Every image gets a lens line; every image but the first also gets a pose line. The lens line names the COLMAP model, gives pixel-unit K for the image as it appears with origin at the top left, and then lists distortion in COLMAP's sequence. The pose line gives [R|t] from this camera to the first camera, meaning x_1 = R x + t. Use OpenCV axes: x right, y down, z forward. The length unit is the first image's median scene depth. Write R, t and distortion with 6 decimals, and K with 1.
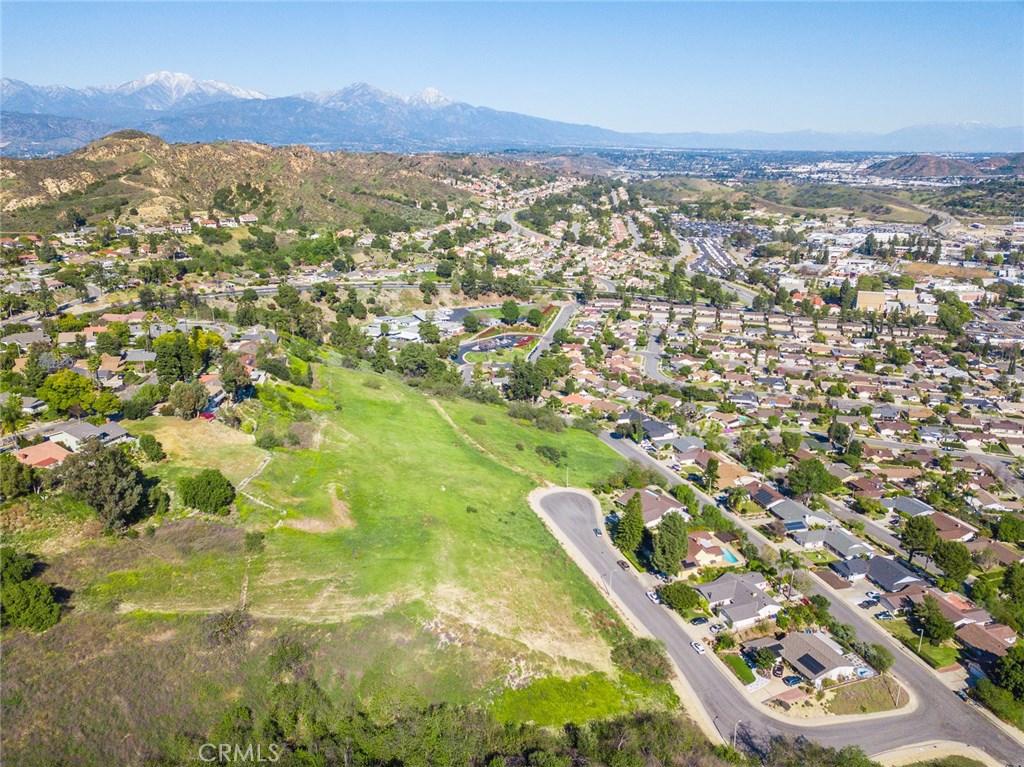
lens RADIAL K [[780.9, 0, 501.3], [0, 780.9, 386.6], [0, 0, 1]] dist [0.036892, -0.002219]
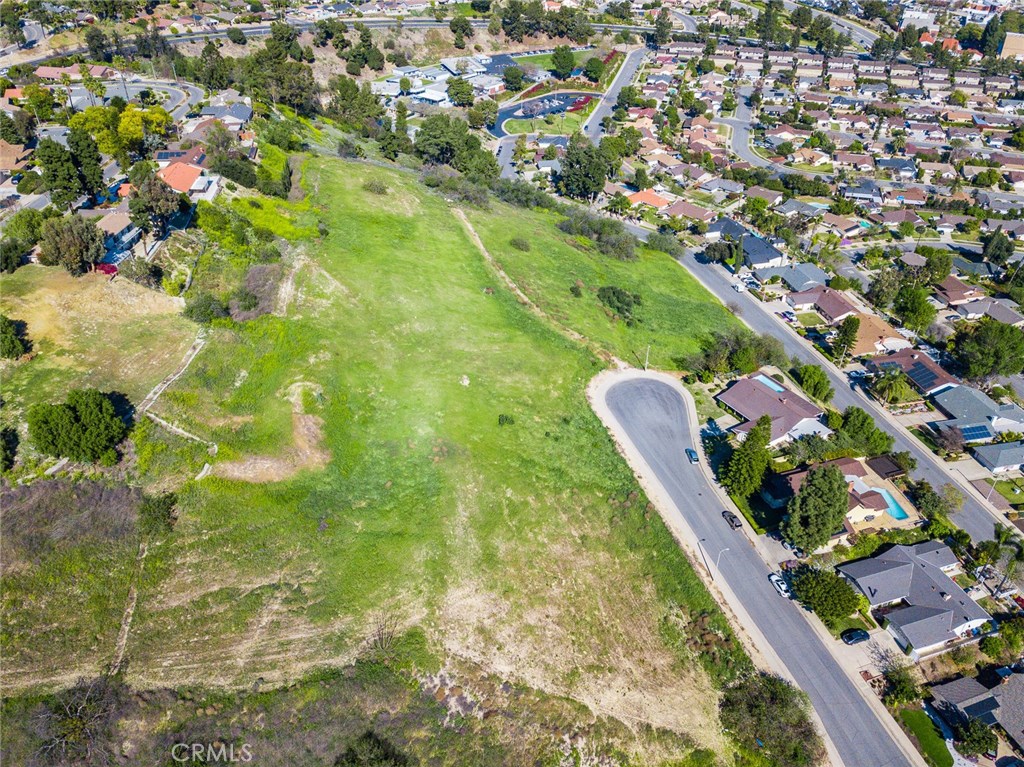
lens RADIAL K [[783.6, 0, 500.8], [0, 783.6, 386.2], [0, 0, 1]] dist [0.035569, -0.002990]
pose [[0.998437, 0.028768, -0.047913, -0.009786], [-0.012571, 0.950972, 0.309023, -0.070803], [0.054454, -0.307937, 0.949847, 0.323125]]
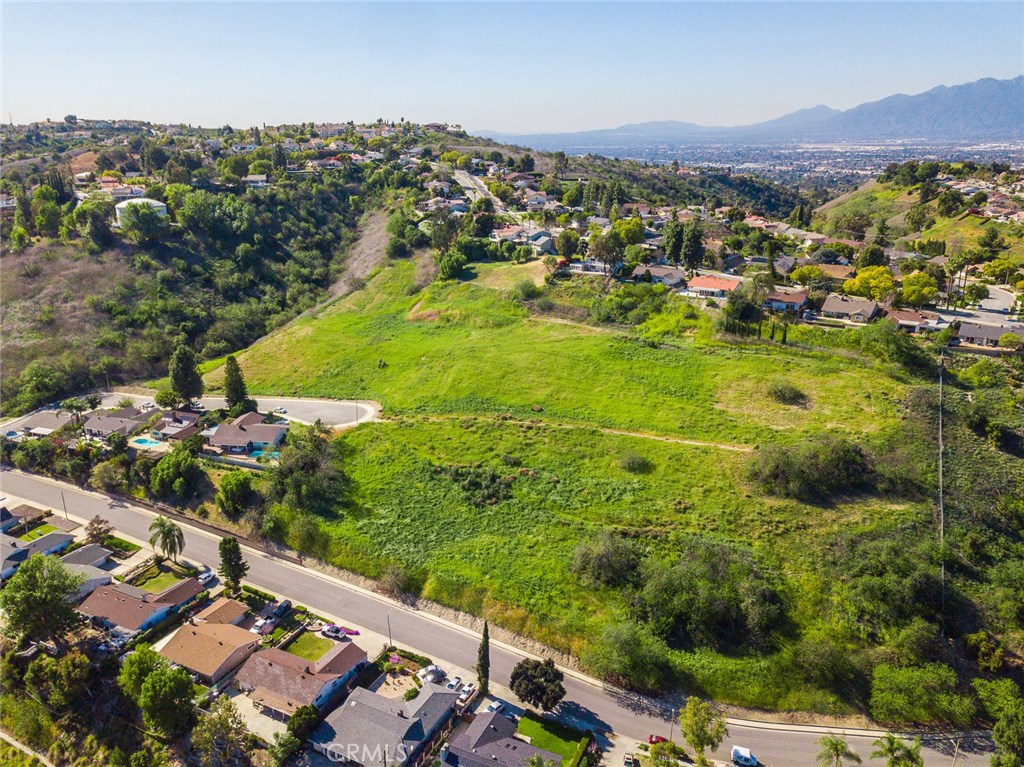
lens RADIAL K [[783.6, 0, 500.8], [0, 783.6, 386.2], [0, 0, 1]] dist [0.035569, -0.002990]
pose [[-0.679077, 0.226323, -0.698307, 0.558326], [-0.210834, 0.851070, 0.480862, -0.341331], [0.703138, 0.473769, -0.530226, 1.528225]]
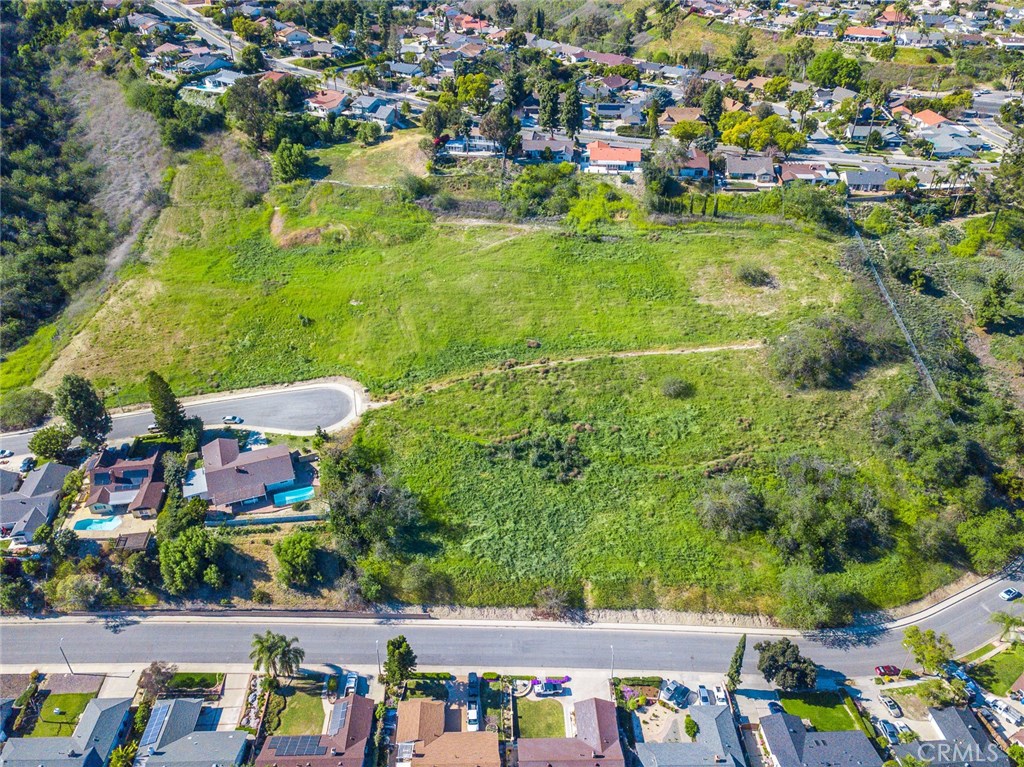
lens RADIAL K [[783.6, 0, 500.8], [0, 783.6, 386.2], [0, 0, 1]] dist [0.035569, -0.002990]
pose [[-0.244461, 0.534773, -0.808862, 0.603533], [-0.275205, 0.761604, 0.586704, -0.335574], [0.929786, 0.366029, -0.039010, 1.129314]]
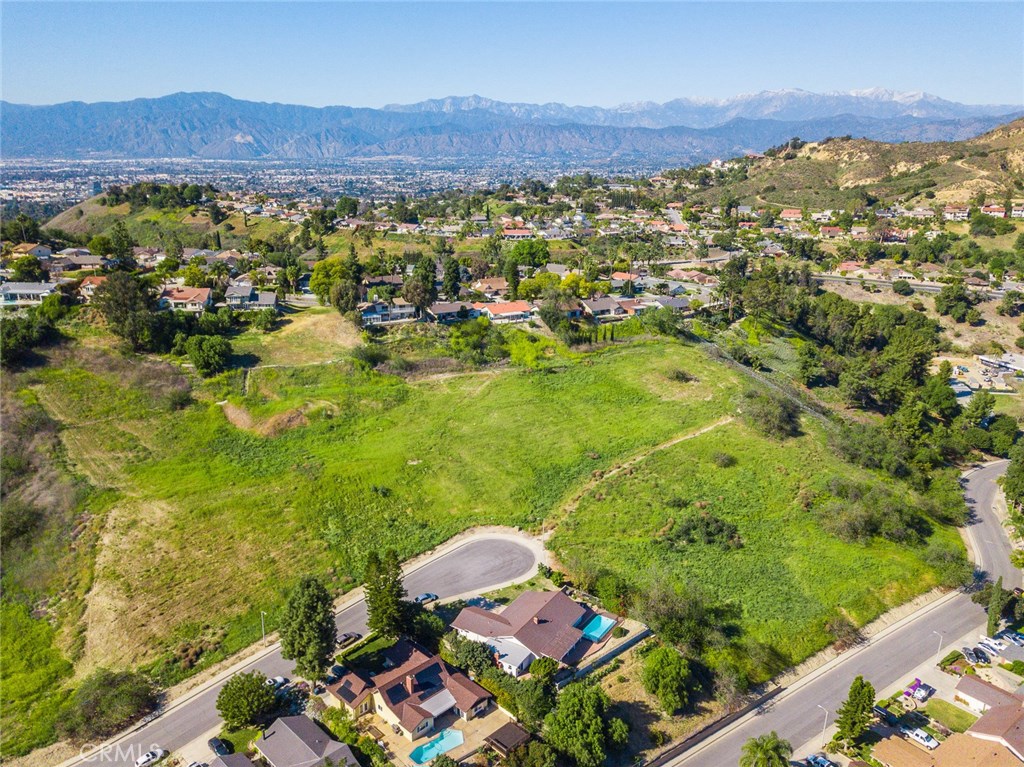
lens RADIAL K [[783.6, 0, 500.8], [0, 783.6, 386.2], [0, 0, 1]] dist [0.035569, -0.002990]
pose [[0.387750, 0.265402, -0.882730, 0.601415], [-0.274317, 0.947487, 0.164374, -0.093087], [0.880000, 0.178412, 0.440192, 0.655411]]
